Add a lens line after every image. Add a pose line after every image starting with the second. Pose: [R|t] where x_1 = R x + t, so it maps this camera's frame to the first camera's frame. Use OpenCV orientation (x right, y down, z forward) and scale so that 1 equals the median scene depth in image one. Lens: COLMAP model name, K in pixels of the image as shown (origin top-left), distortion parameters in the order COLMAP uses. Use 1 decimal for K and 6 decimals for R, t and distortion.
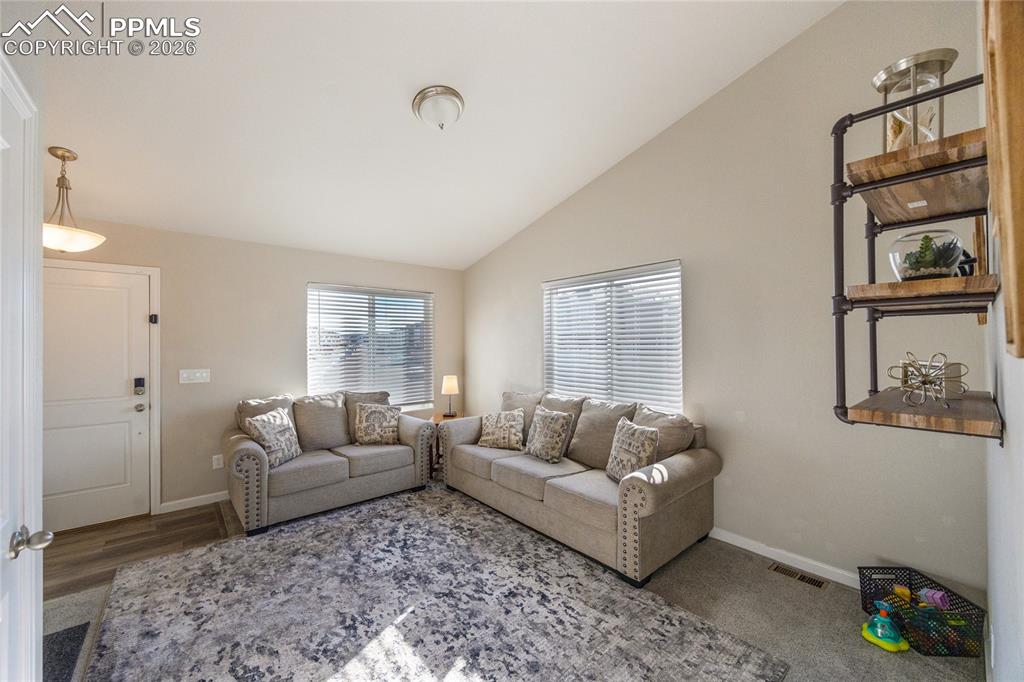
lens RADIAL K [[395.8, 0, 503.9], [0, 395.8, 338.8], [0, 0, 1]] dist [-0.001325, -0.000041]
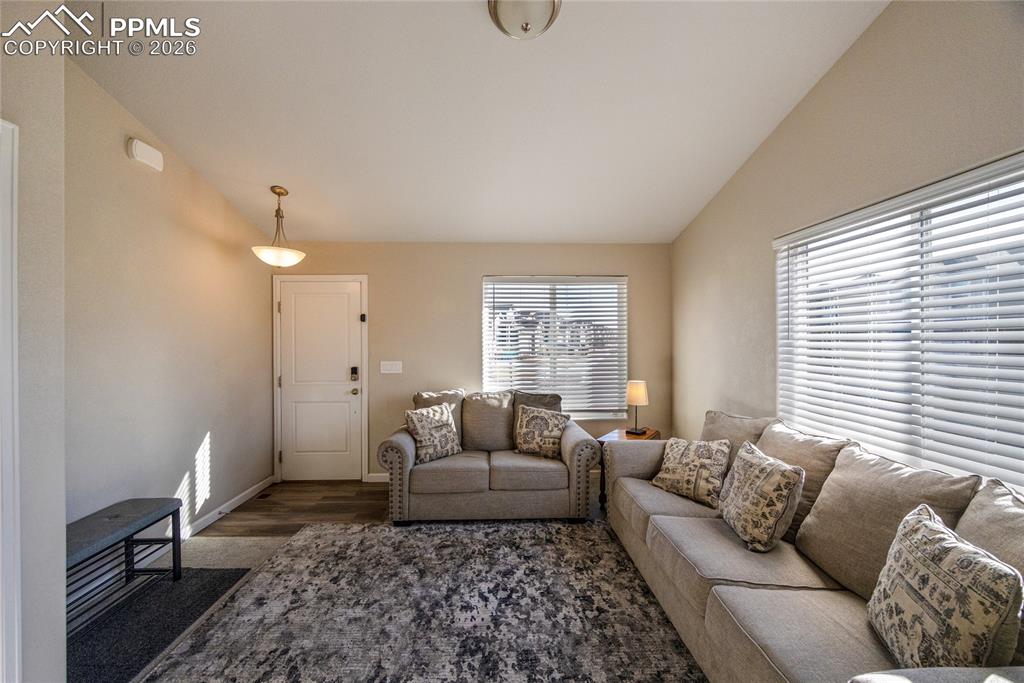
lens RADIAL K [[395.8, 0, 503.9], [0, 395.8, 339.3], [0, 0, 1]] dist [-0.001325, -0.000041]
pose [[0.782705, 0.001552, -0.622390, 0.198248], [0.006937, 0.999913, 0.011218, 0.003665], [0.622354, -0.013098, 0.782627, 0.344471]]
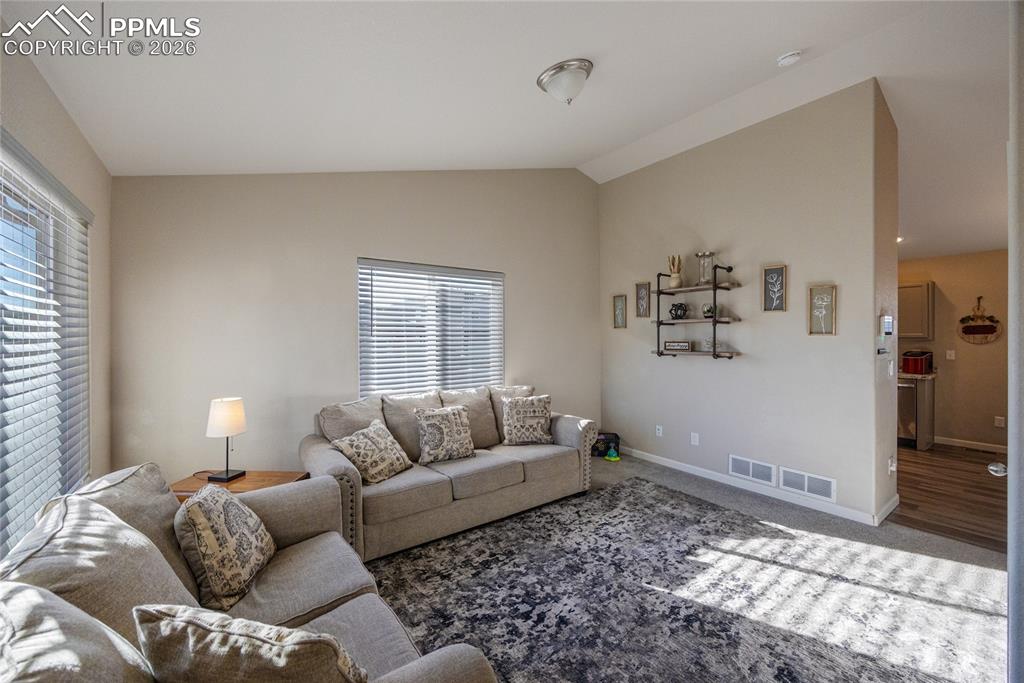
lens RADIAL K [[401.2, 0, 506.9], [0, 401.2, 336.8], [0, 0, 1]] dist [-0.001140, -0.000029]
pose [[0.070640, -0.000330, 0.997502, -0.883101], [-0.009015, 0.999959, 0.000970, 0.015085], [-0.997461, -0.009061, 0.070634, 0.862399]]
